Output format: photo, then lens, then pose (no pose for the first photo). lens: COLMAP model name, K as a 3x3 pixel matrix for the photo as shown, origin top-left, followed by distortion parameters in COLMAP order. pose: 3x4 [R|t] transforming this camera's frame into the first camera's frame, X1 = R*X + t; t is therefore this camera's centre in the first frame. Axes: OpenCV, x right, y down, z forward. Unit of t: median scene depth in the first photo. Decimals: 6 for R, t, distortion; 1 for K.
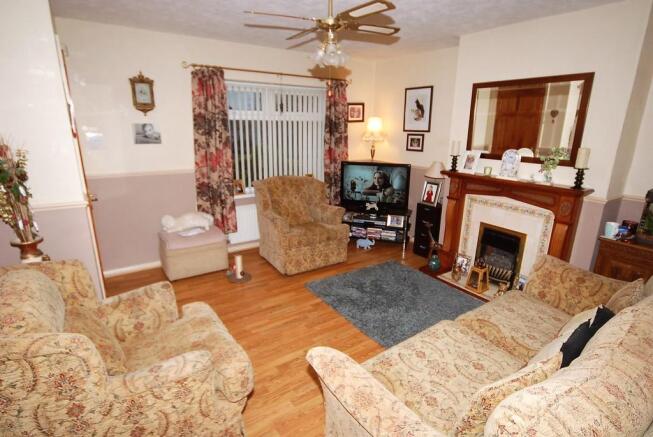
lens RADIAL K [[345.7, 0, 327.1], [0, 345.7, 219.9], [0, 0, 1]] dist [-0.015490, 0.000798]
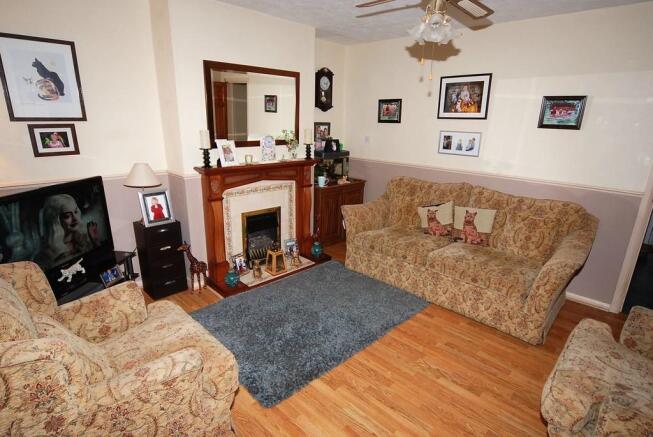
lens RADIAL K [[345.7, 0, 327.3], [0, 345.7, 218.2], [0, 0, 1]] dist [-0.015490, 0.000798]
pose [[-0.189971, -0.290814, 0.937730, -0.458170], [0.239597, 0.912513, 0.331532, -0.221594], [-0.952105, 0.287659, -0.103673, 0.800254]]
